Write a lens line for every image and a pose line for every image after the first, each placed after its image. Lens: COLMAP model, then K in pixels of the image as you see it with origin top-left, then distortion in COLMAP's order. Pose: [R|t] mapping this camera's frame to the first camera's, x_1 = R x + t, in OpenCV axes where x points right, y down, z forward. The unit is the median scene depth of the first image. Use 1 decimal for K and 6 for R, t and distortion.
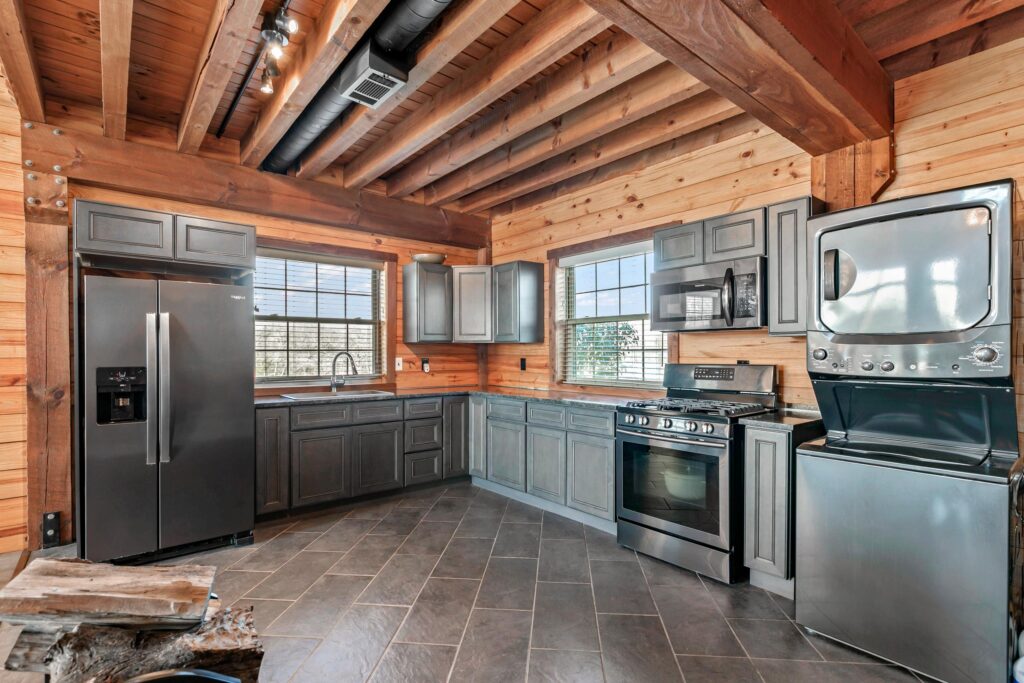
lens RADIAL K [[491.1, 0, 511.2], [0, 491.1, 348.5], [0, 0, 1]] dist [-0.003903, -0.000202]
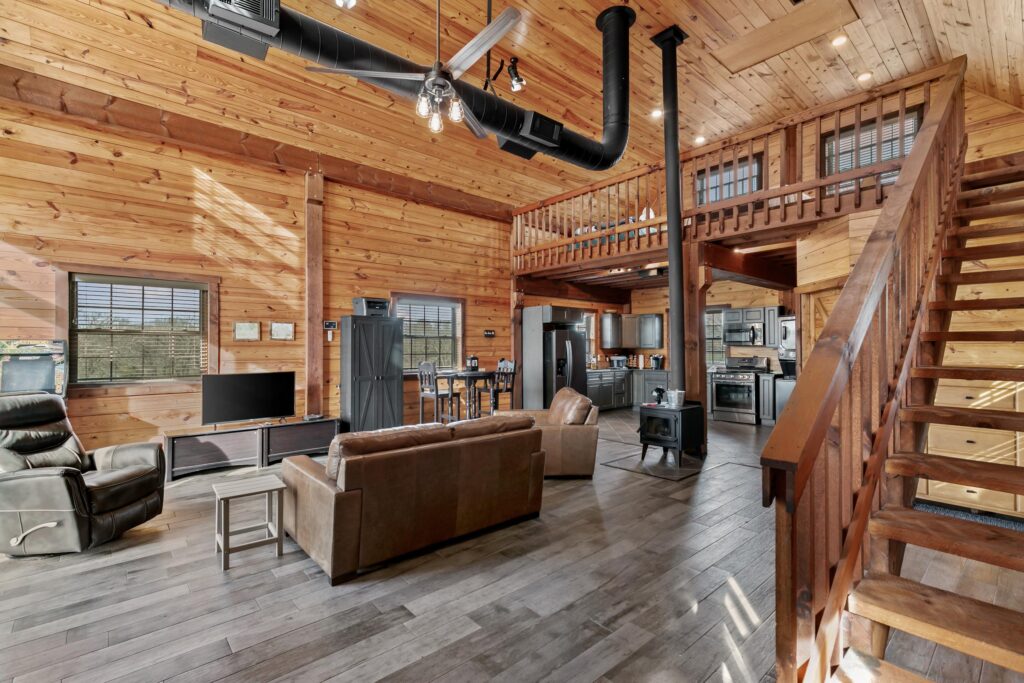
lens RADIAL K [[464.4, 0, 515.0], [0, 464.4, 339.6], [0, 0, 1]] dist [0.012002, -0.000066]
pose [[0.999521, -0.002420, 0.030861, -1.190184], [0.002905, 0.999873, -0.015685, -0.038646], [-0.030819, 0.015767, 0.999401, -1.966040]]
